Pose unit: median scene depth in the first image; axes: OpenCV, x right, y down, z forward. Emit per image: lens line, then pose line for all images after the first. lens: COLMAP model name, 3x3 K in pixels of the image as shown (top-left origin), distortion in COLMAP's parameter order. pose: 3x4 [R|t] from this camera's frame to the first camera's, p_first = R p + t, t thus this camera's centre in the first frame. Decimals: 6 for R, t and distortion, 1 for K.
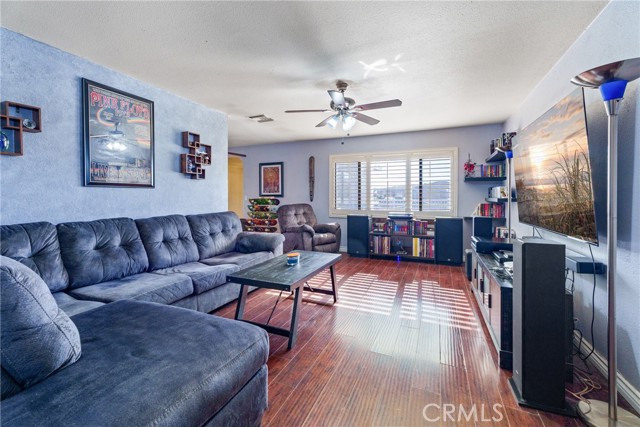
lens RADIAL K [[273.0, 0, 314.5], [0, 273.0, 200.2], [0, 0, 1]] dist [-0.001899, -0.002607]
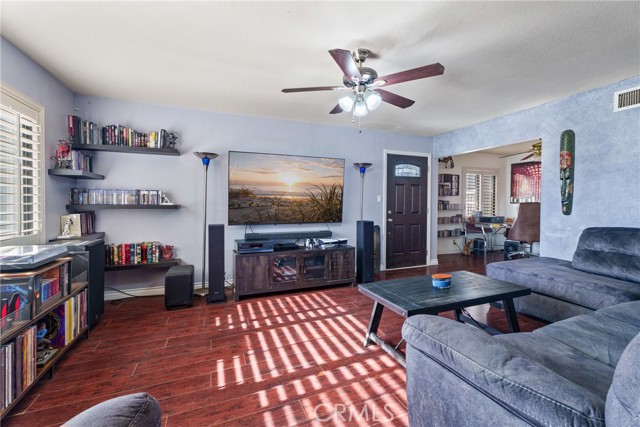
lens RADIAL K [[273.0, 0, 320.7], [0, 273.0, 205.8], [0, 0, 1]] dist [-0.001899, -0.002607]
pose [[-0.716211, -0.013647, 0.697750, -0.220767], [0.001952, 0.999766, 0.021558, -0.017407], [-0.697881, 0.016802, -0.716017, 1.061576]]
